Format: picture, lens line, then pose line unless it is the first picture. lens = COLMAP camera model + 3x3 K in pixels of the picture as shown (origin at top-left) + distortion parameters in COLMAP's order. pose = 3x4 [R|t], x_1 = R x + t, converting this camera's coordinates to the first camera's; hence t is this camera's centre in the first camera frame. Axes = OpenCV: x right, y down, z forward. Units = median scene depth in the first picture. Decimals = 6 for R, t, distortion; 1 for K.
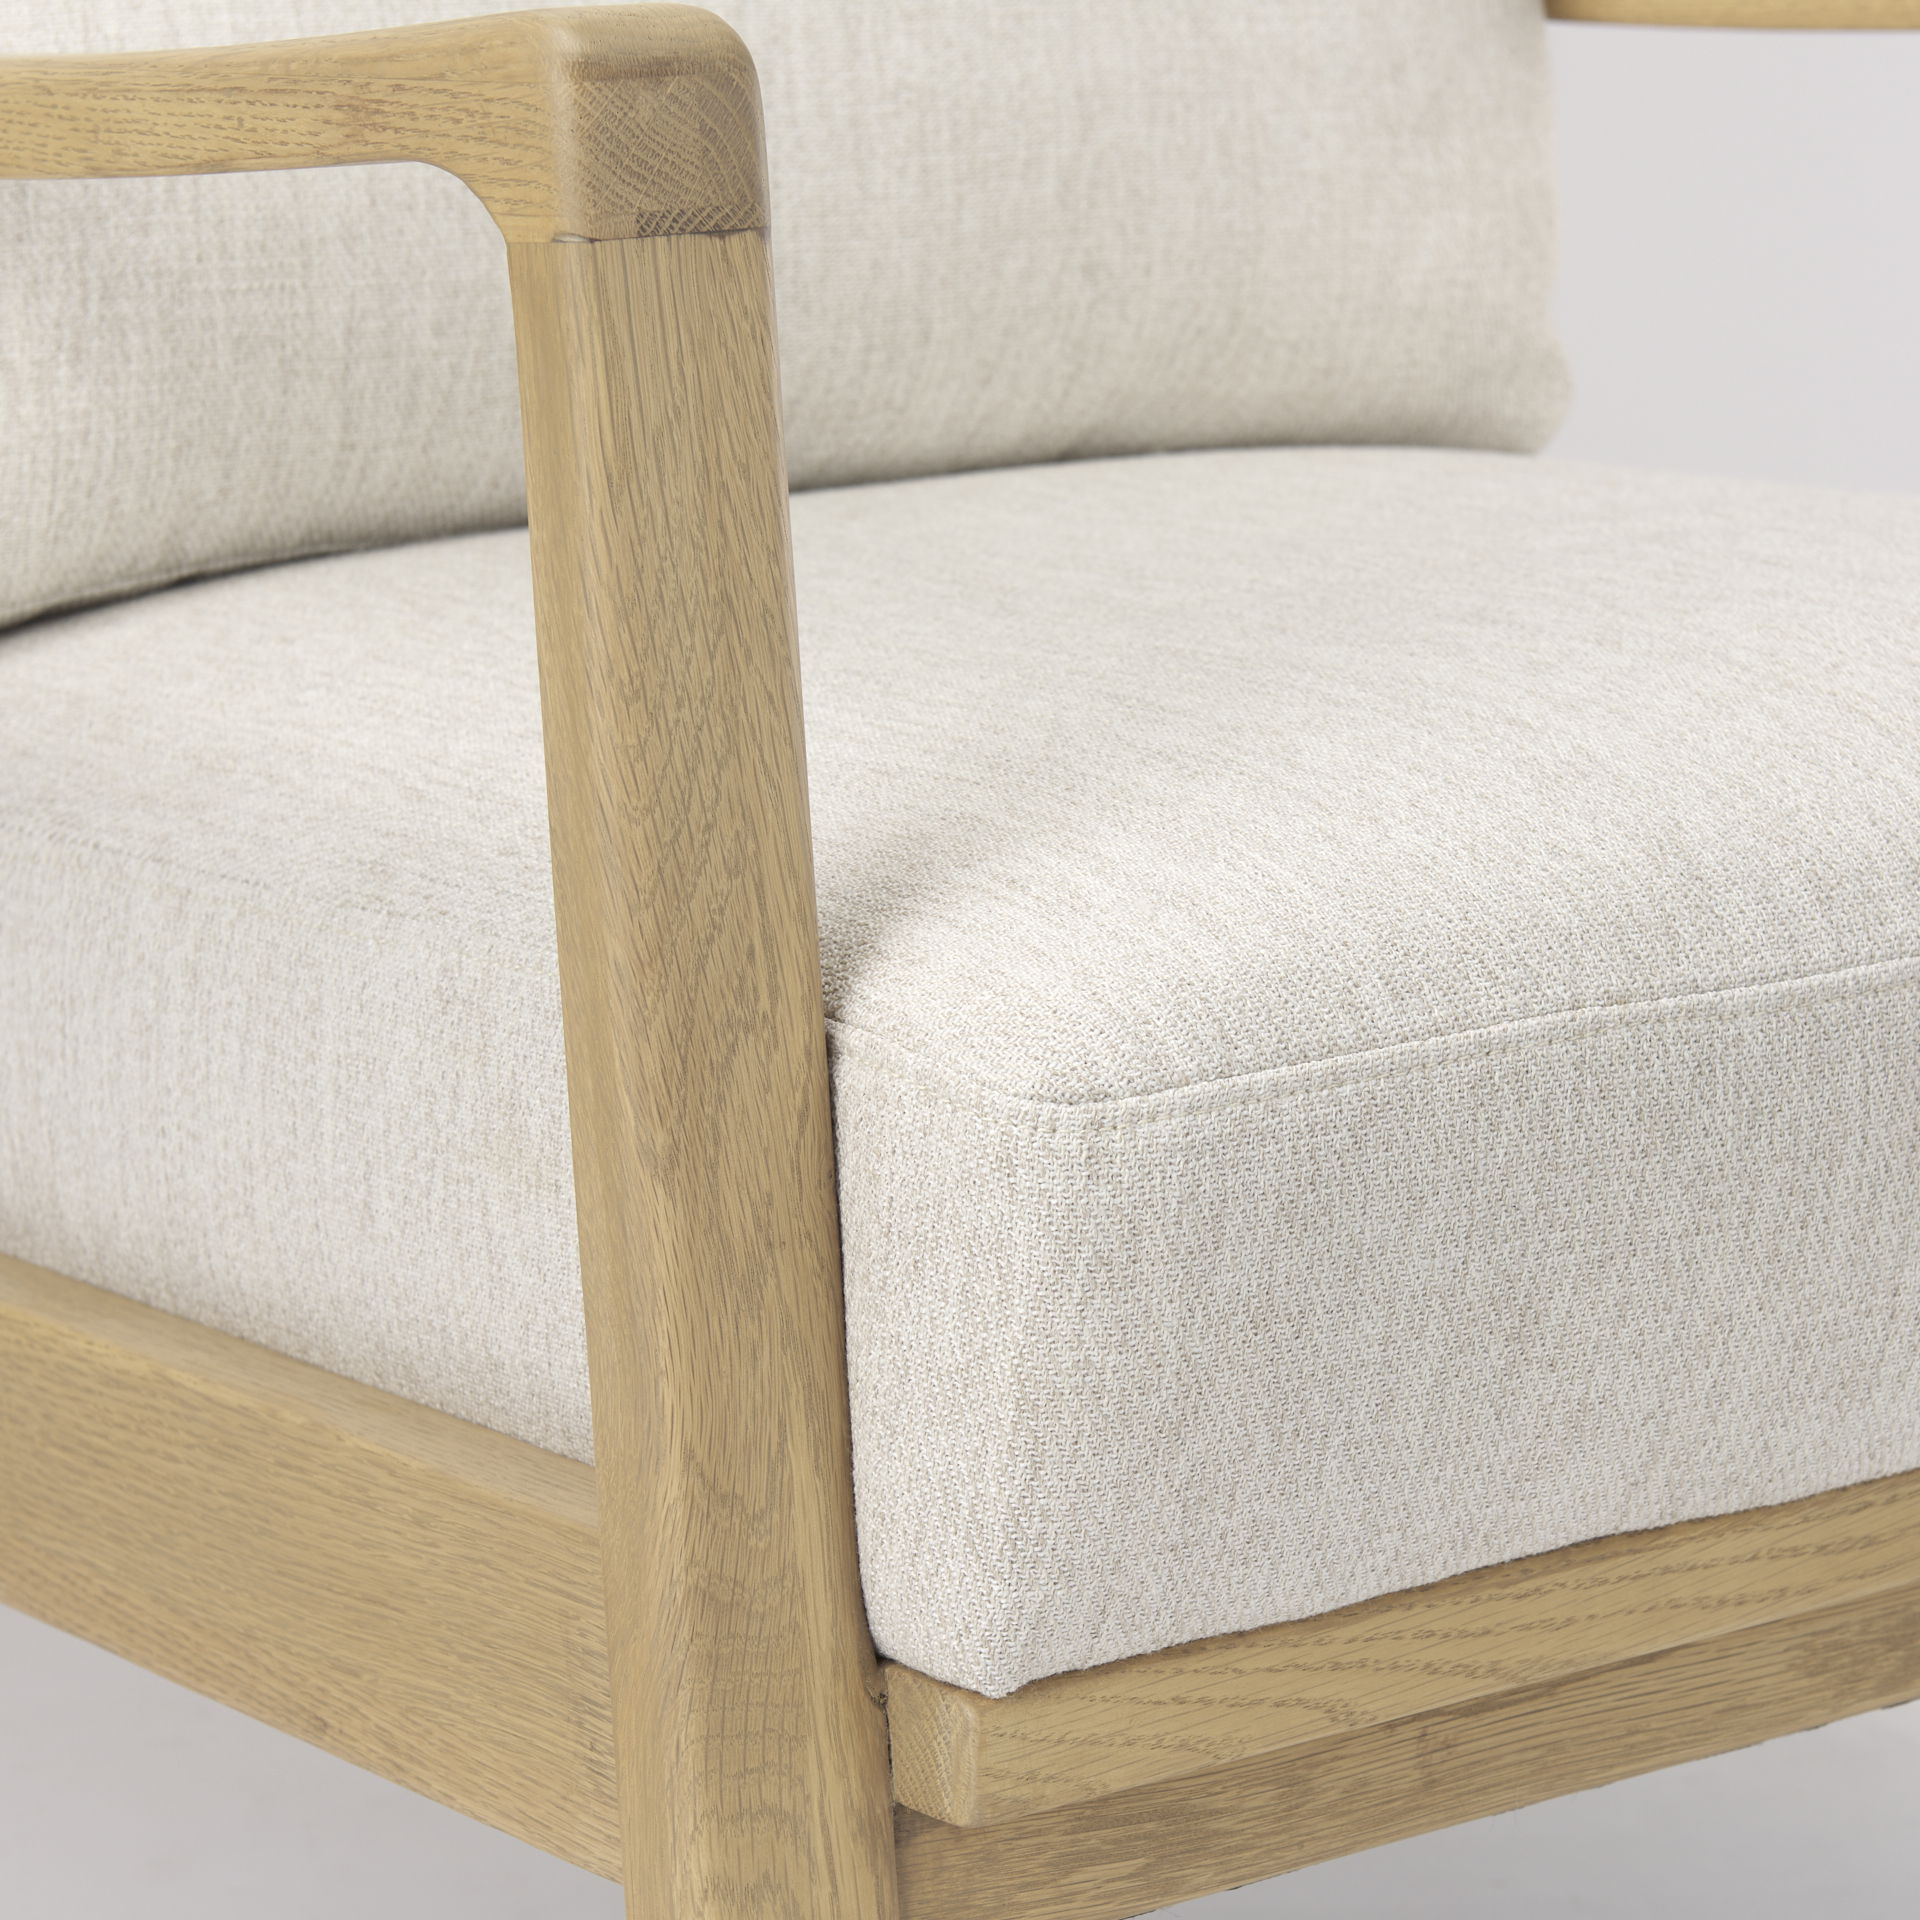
lens RADIAL K [[6350.7, 0, 1004.2], [0, 6350.7, 1170.5], [0, 0, 1]] dist [0.054817, 1.056358]
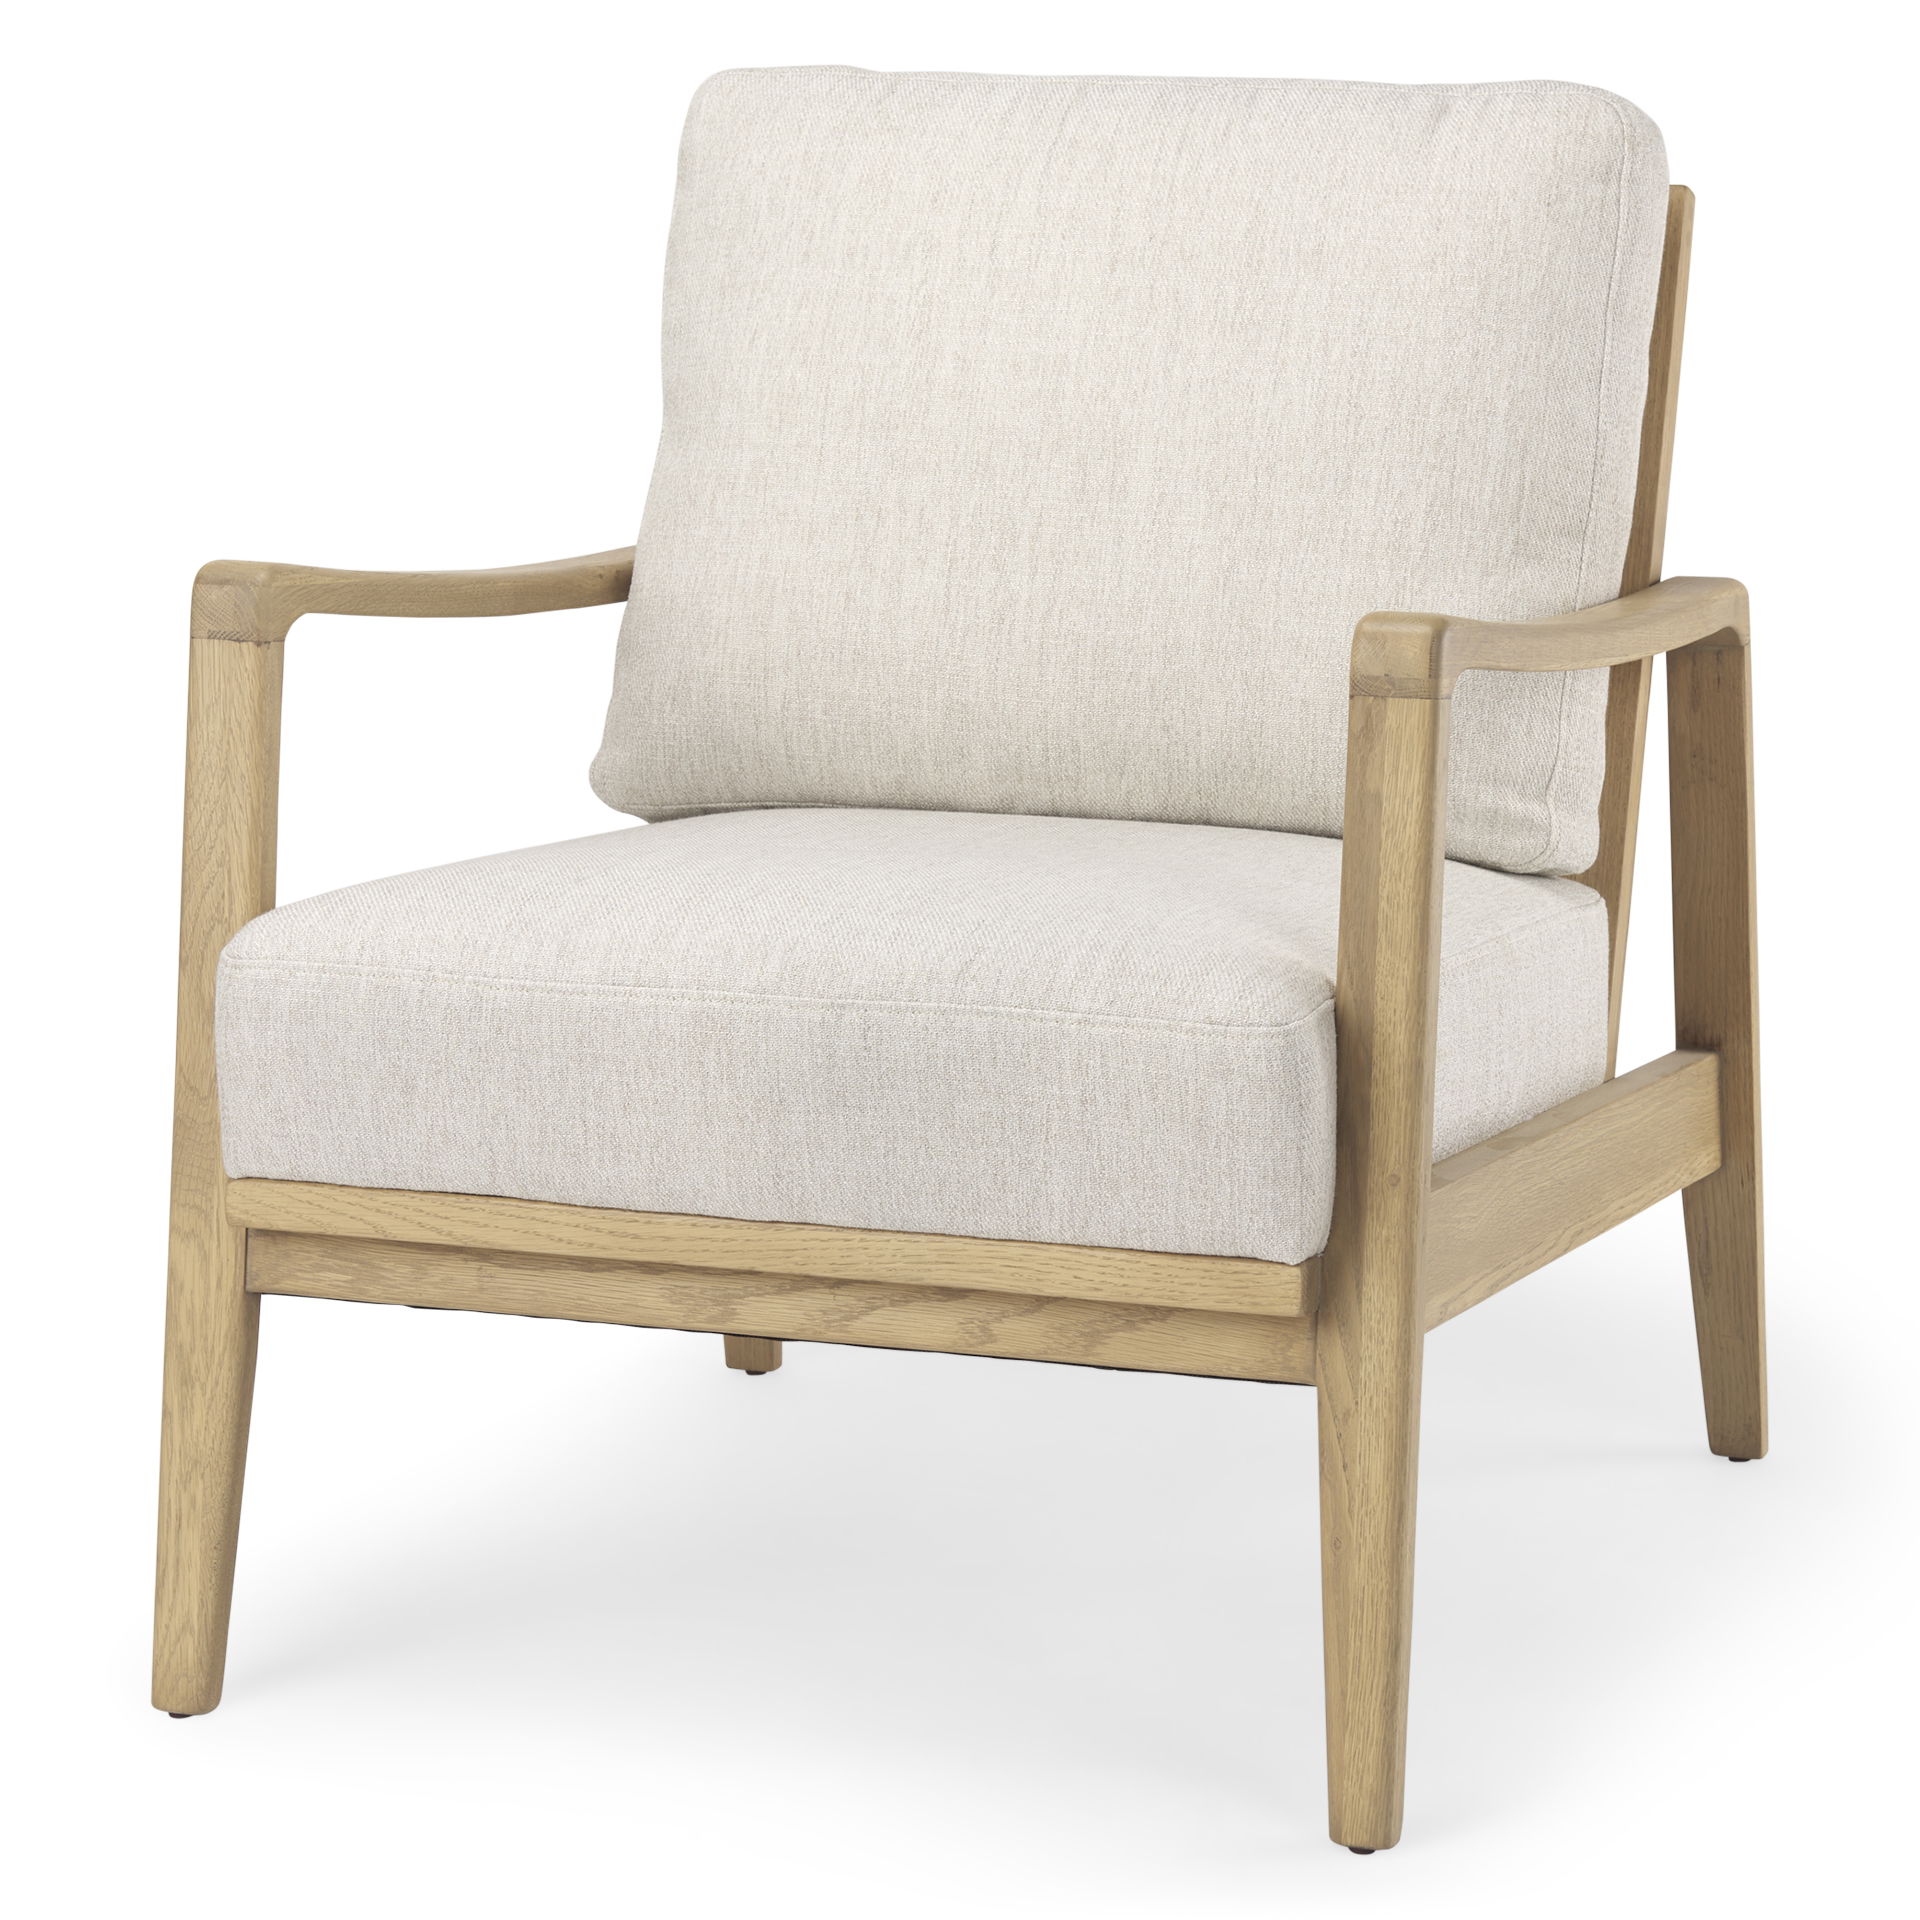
lens RADIAL K [[6073.9, 0, 958.9], [0, 6073.9, 888.5], [0, 0, 1]] dist [-0.000789, 0.903518]
pose [[0.556293, 0.129484, -0.820836, 2.213530], [-0.221781, 0.975090, 0.003512, -0.112294], [0.800844, 0.180092, 0.571152, -0.253650]]
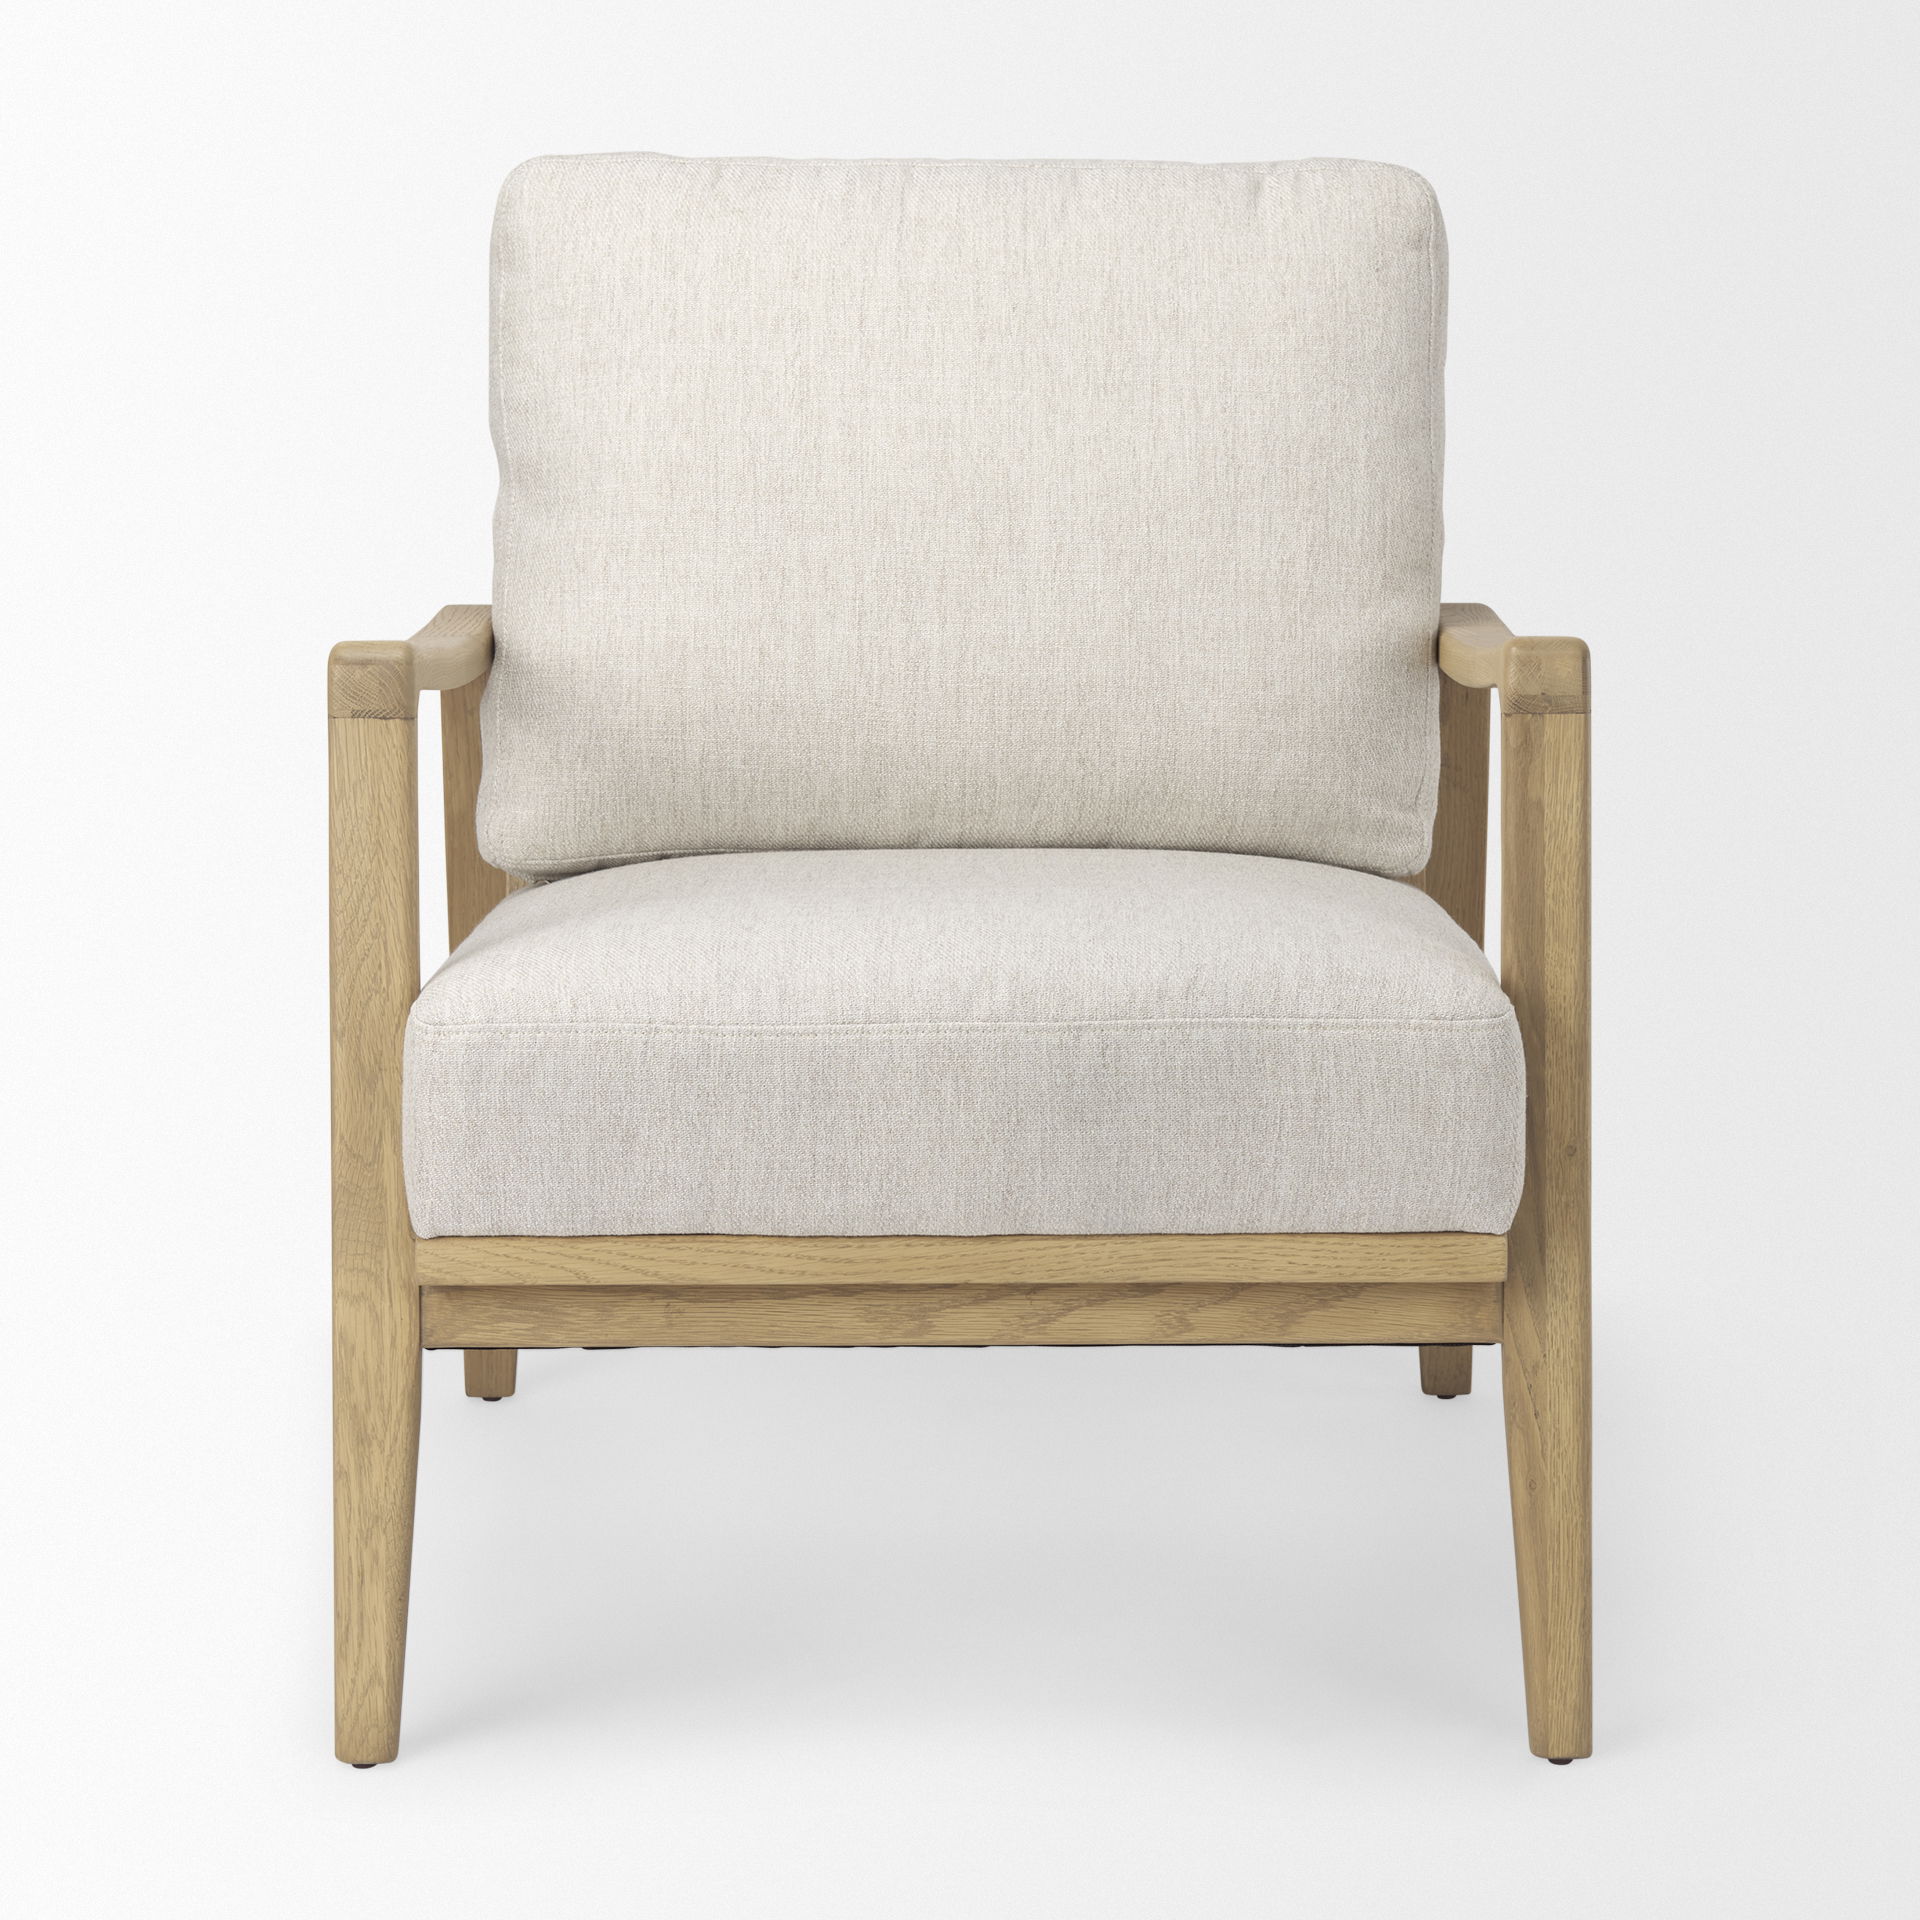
lens RADIAL K [[5693.5, 0, 1135.8], [0, 5693.5, 928.3], [0, 0, 1]] dist [-0.060575, 1.275912]
pose [[0.822855, 0.089218, -0.561204, 1.598450], [-0.149404, 0.986819, -0.062180, 0.054957], [0.548259, 0.135011, 0.825338, -0.891168]]
